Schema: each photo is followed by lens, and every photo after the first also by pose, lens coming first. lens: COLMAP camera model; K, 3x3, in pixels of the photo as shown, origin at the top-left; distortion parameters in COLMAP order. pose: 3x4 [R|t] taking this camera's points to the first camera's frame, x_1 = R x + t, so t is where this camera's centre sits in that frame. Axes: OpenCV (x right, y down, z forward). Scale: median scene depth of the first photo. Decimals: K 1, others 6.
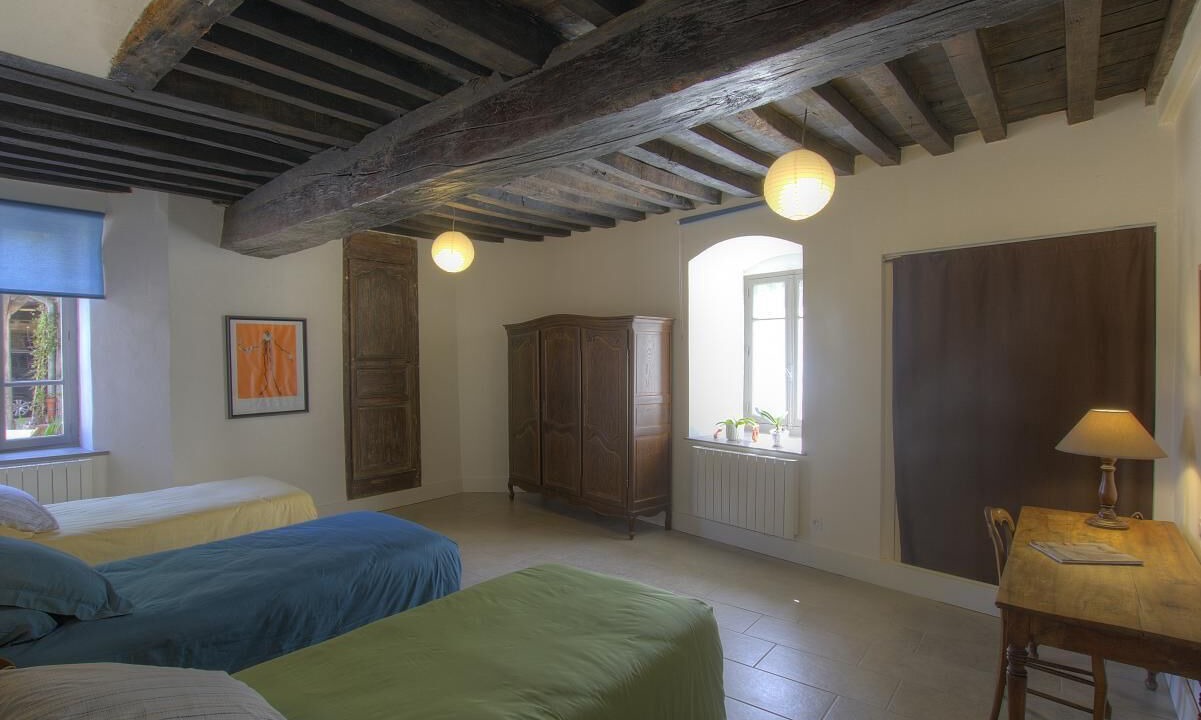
lens RADIAL K [[607.6, 0, 606.8], [0, 607.6, 367.2], [0, 0, 1]] dist [-0.021802, 0.000840]
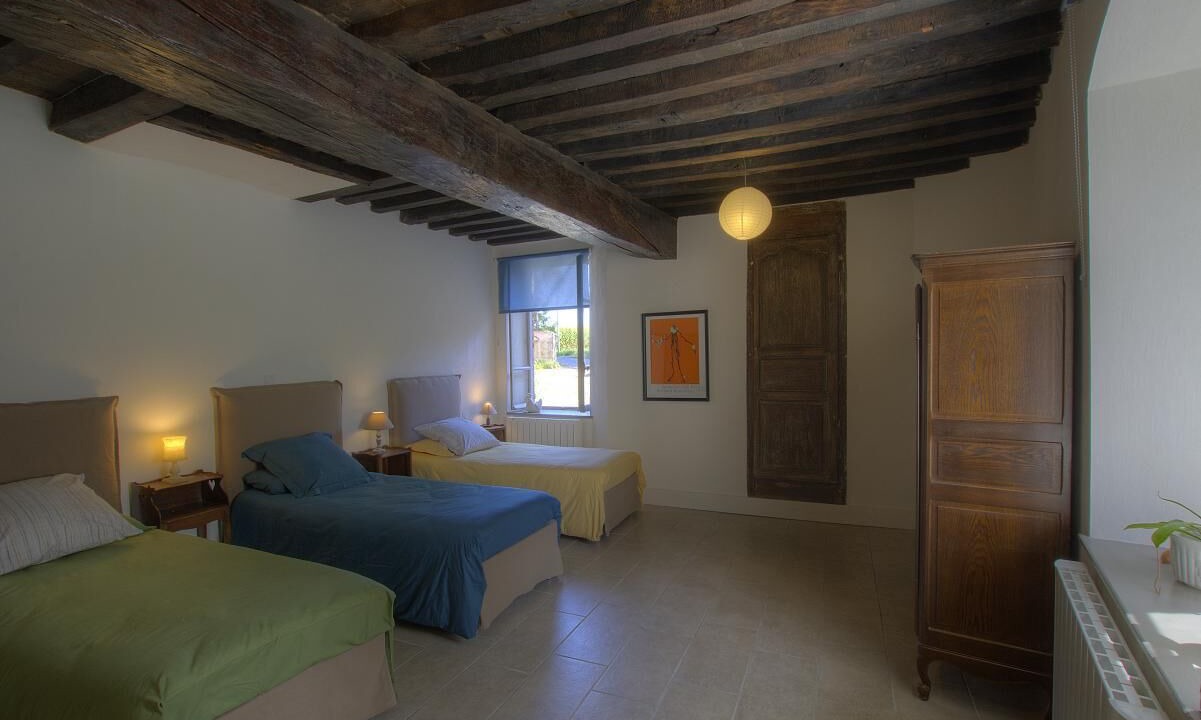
lens RADIAL K [[566.1, 0, 595.2], [0, 566.1, 370.9], [0, 0, 1]] dist [-0.024187, 0.000254]
pose [[0.234626, 0.024776, -0.971770, 0.399170], [-0.003884, 0.999691, 0.024550, 0.000056], [0.972078, -0.001985, 0.234650, 0.583389]]
